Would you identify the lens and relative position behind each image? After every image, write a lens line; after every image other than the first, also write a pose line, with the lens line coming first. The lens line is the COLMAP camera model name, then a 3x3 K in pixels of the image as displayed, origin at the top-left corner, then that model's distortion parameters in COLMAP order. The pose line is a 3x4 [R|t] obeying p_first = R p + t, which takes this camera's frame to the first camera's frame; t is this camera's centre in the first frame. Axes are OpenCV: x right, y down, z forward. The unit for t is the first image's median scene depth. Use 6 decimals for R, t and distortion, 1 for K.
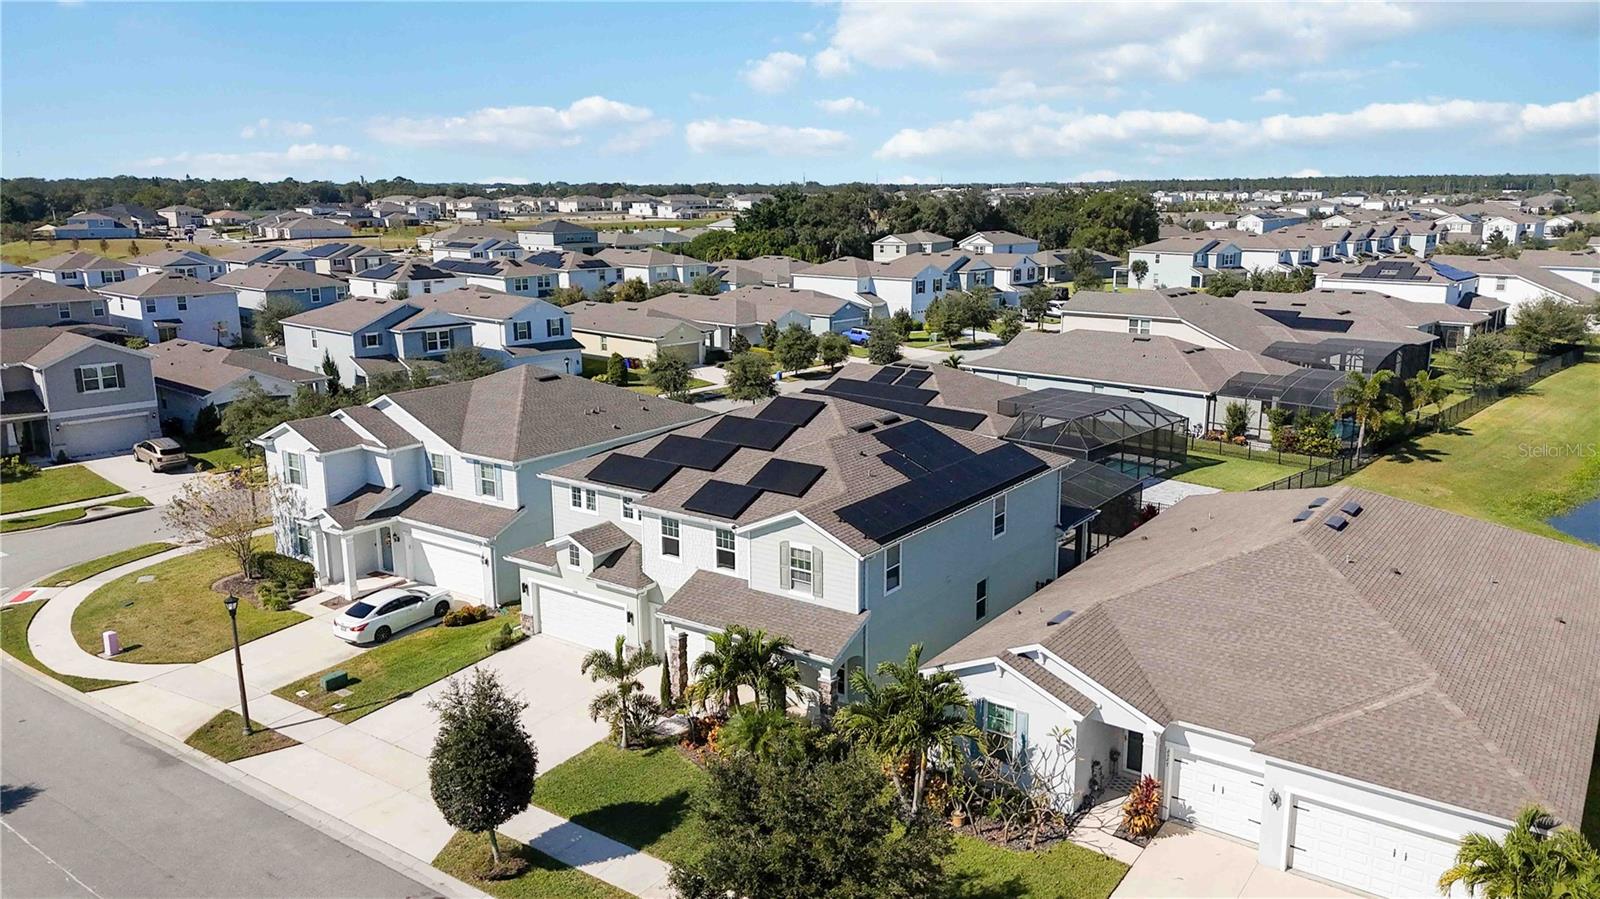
lens RADIAL K [[1170.1, 0, 804.0], [0, 1170.1, 452.0], [0, 0, 1]] dist [0.070661, -0.066808]
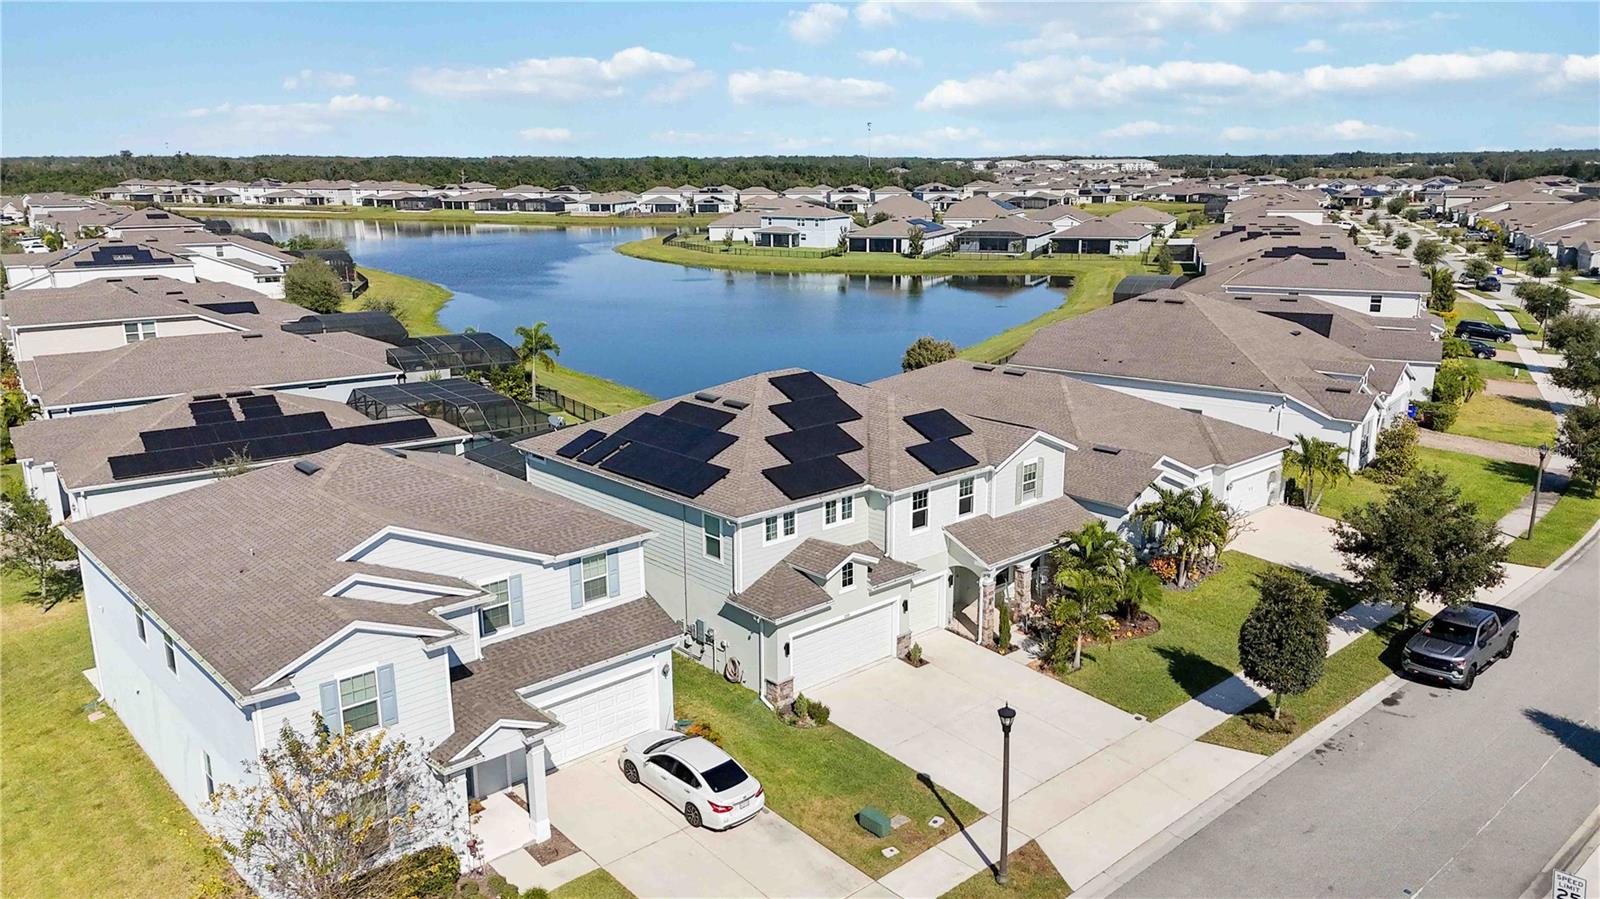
lens RADIAL K [[1170.1, 0, 804.0], [0, 1170.1, 452.0], [0, 0, 1]] dist [0.070661, -0.066808]
pose [[0.203110, -0.230167, 0.951719, -0.889889], [0.218062, 0.958202, 0.185197, -0.151349], [-0.954566, 0.169919, 0.244811, 0.684360]]
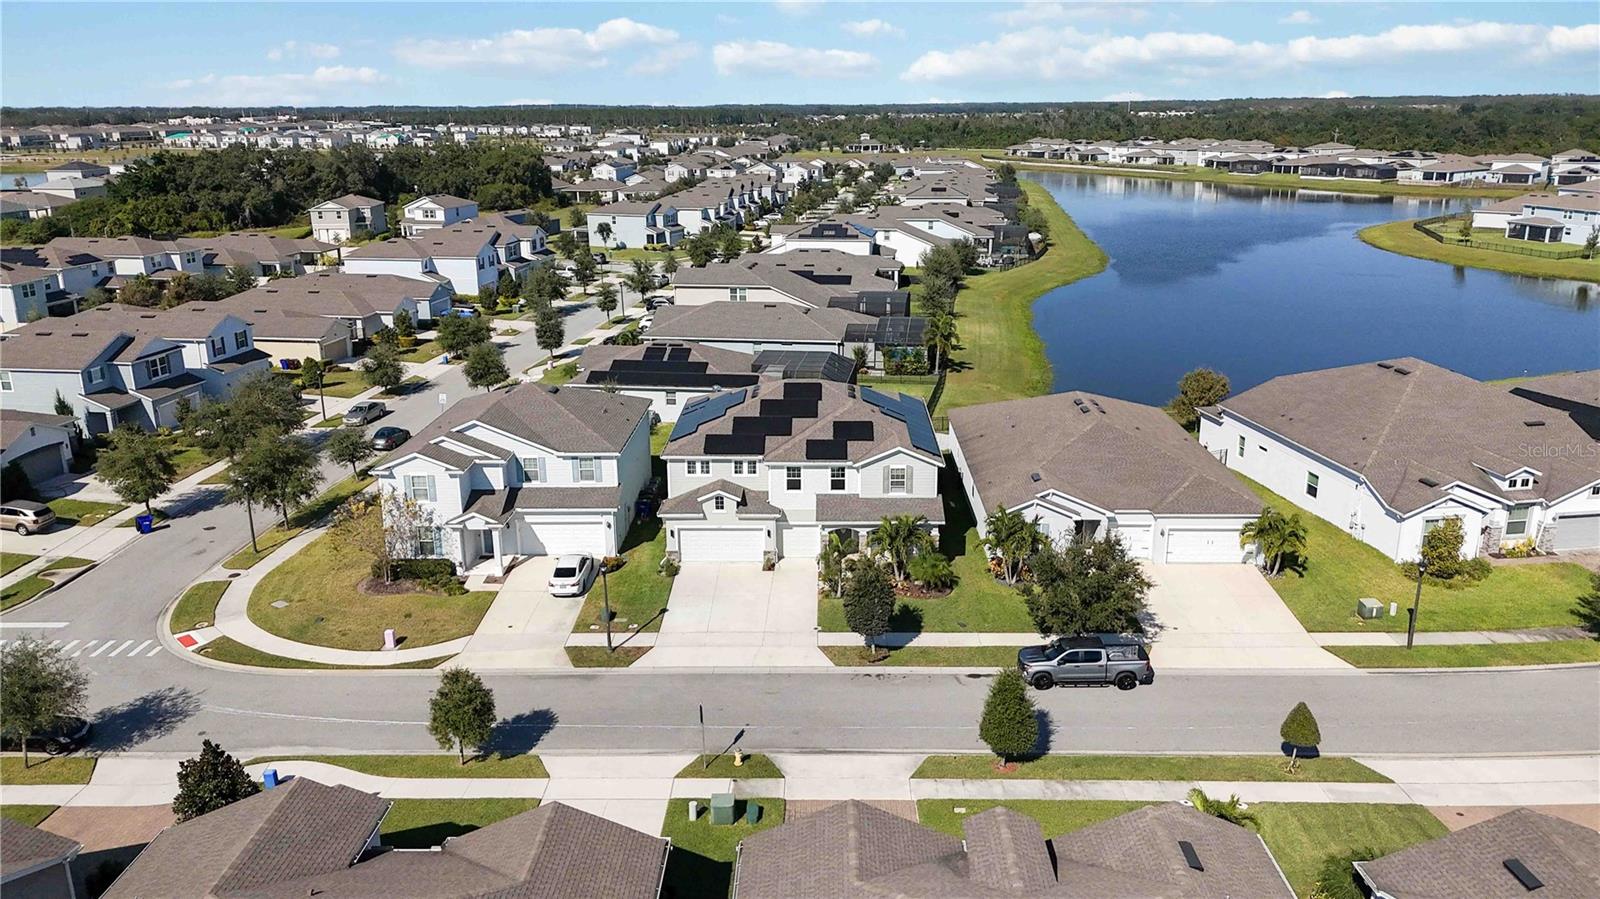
lens RADIAL K [[1170.1, 0, 804.0], [0, 1170.1, 452.0], [0, 0, 1]] dist [0.070661, -0.066808]
pose [[0.821650, -0.160815, 0.546835, -0.801238], [0.127594, 0.986921, 0.098521, -0.098942], [-0.555527, -0.011177, 0.831423, -0.288181]]
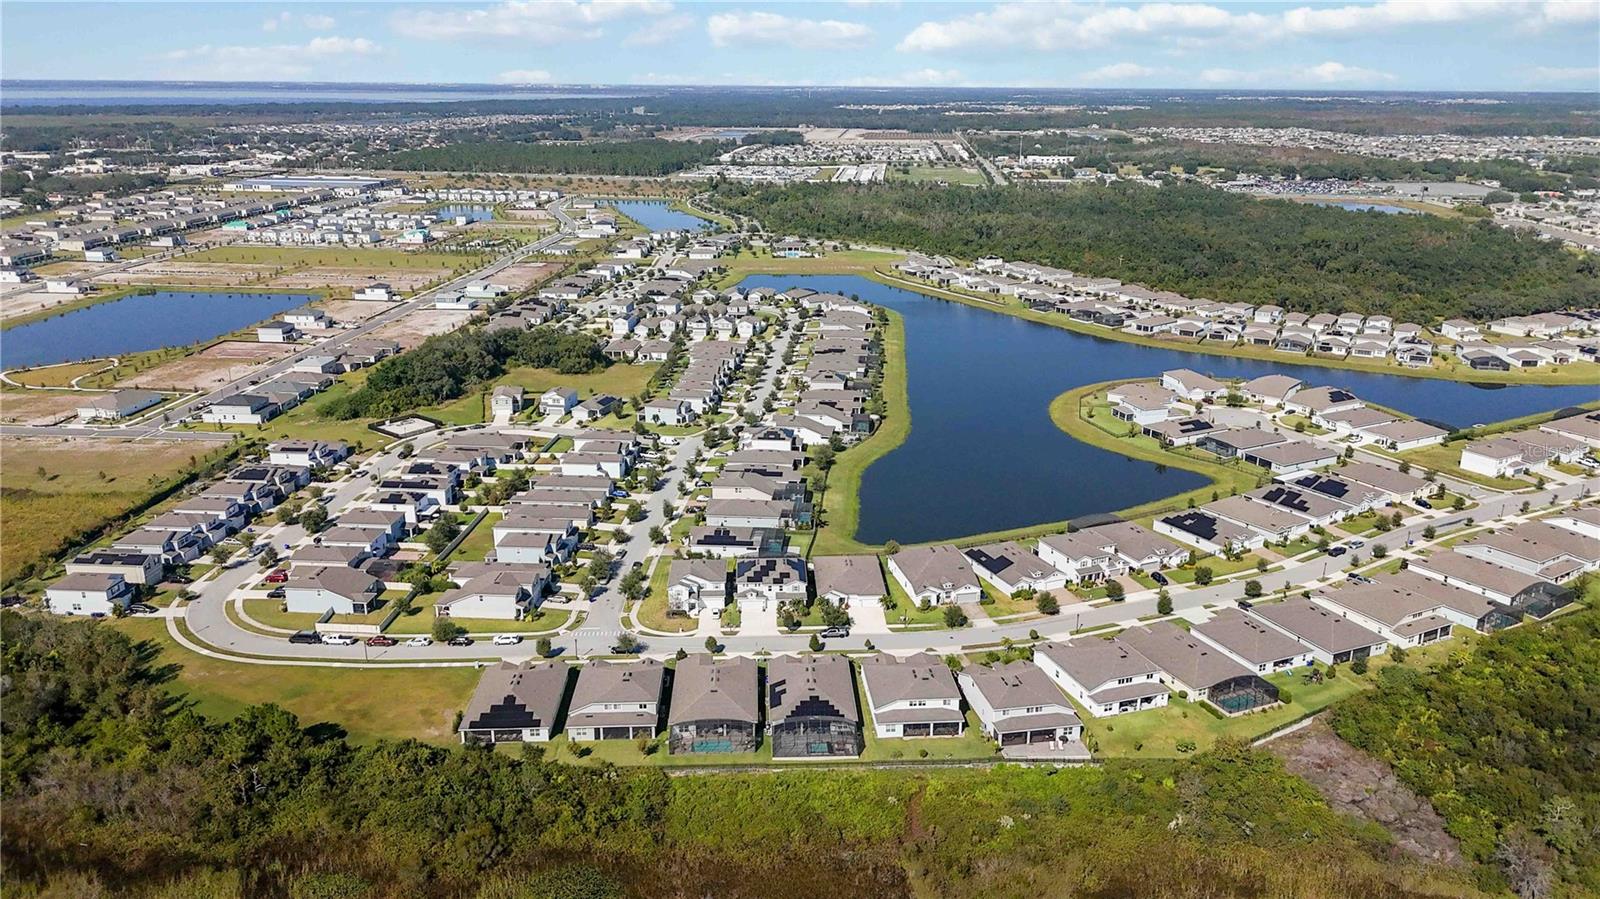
lens RADIAL K [[1170.1, 0, 804.0], [0, 1170.1, 452.0], [0, 0, 1]] dist [0.070661, -0.066808]
pose [[0.785379, -0.177787, 0.592935, -3.016563], [0.129290, 0.983855, 0.123748, -1.188951], [-0.605362, -0.020528, 0.795685, -3.497534]]
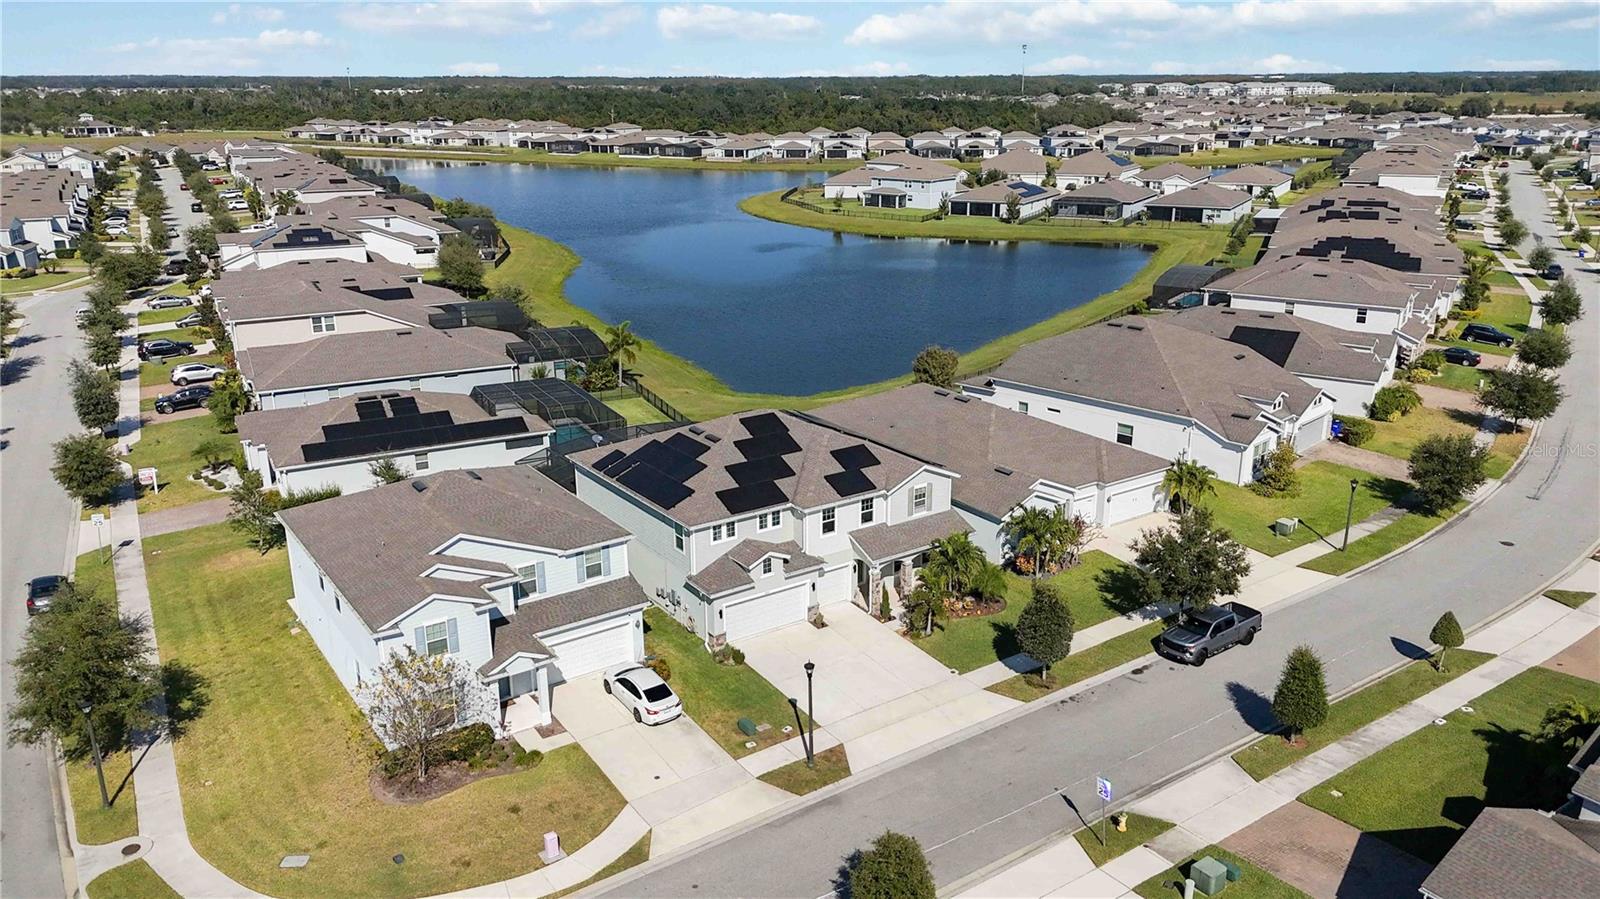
lens RADIAL K [[1170.1, 0, 804.0], [0, 1170.1, 452.0], [0, 0, 1]] dist [0.070661, -0.066808]
pose [[0.326804, -0.281283, 0.902263, -1.162485], [0.209096, 0.952544, 0.221222, -0.278044], [-0.921671, 0.116363, 0.370111, 0.387670]]
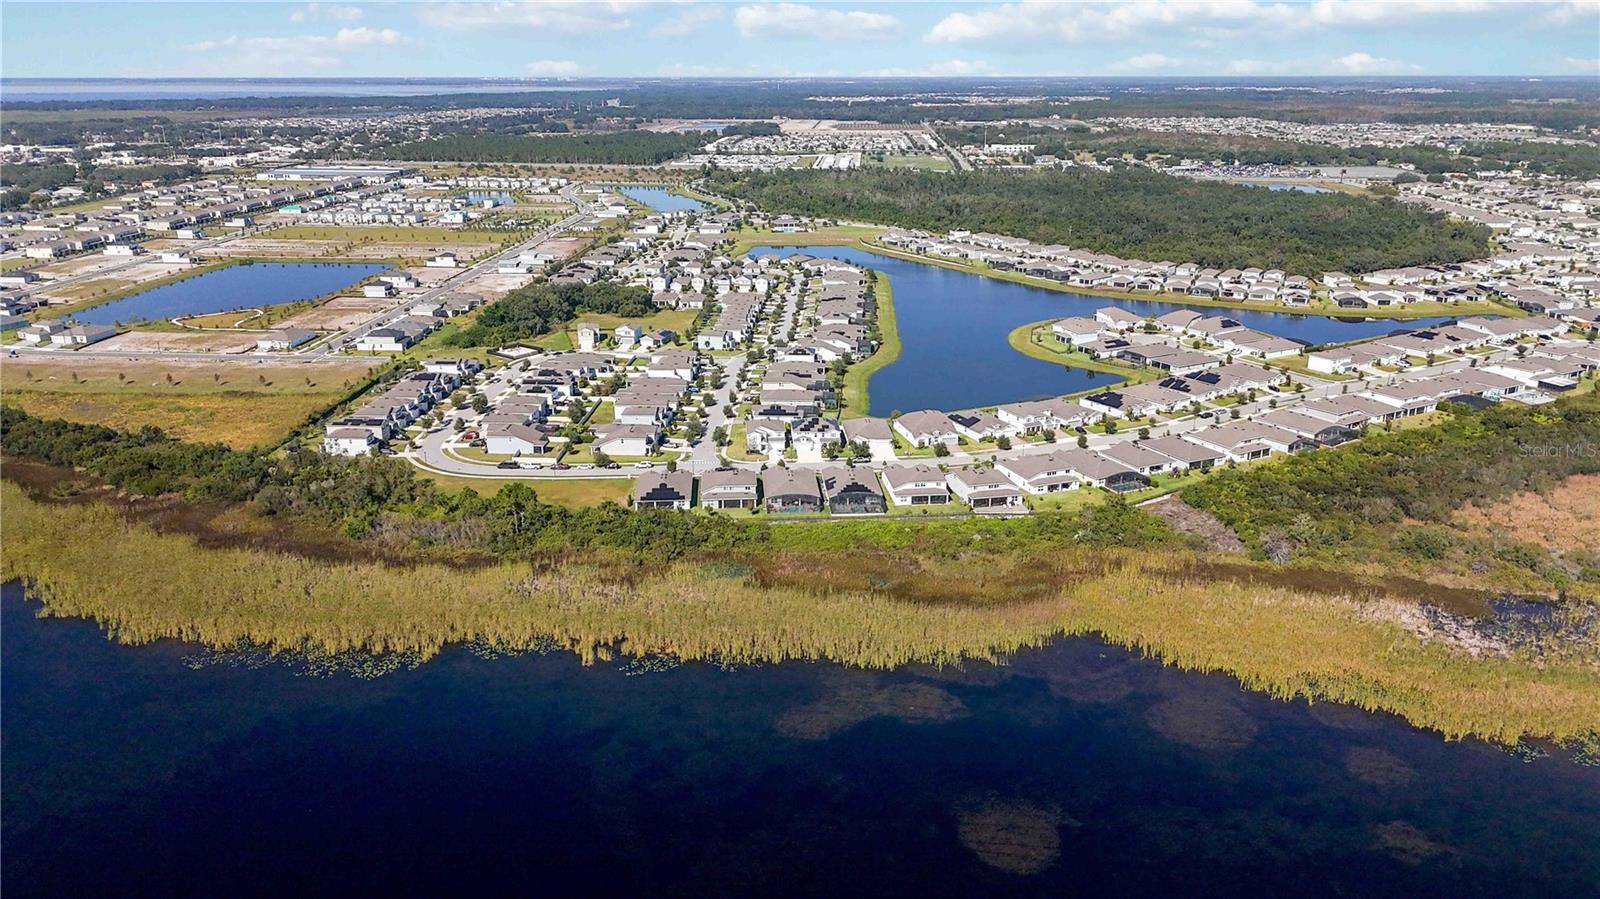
lens RADIAL K [[1170.1, 0, 804.0], [0, 1170.1, 452.0], [0, 0, 1]] dist [0.070661, -0.066808]
pose [[0.767646, -0.191406, 0.611623, -4.944699], [0.138085, 0.981341, 0.133797, -0.883484], [-0.625821, -0.018253, 0.779753, -5.217166]]
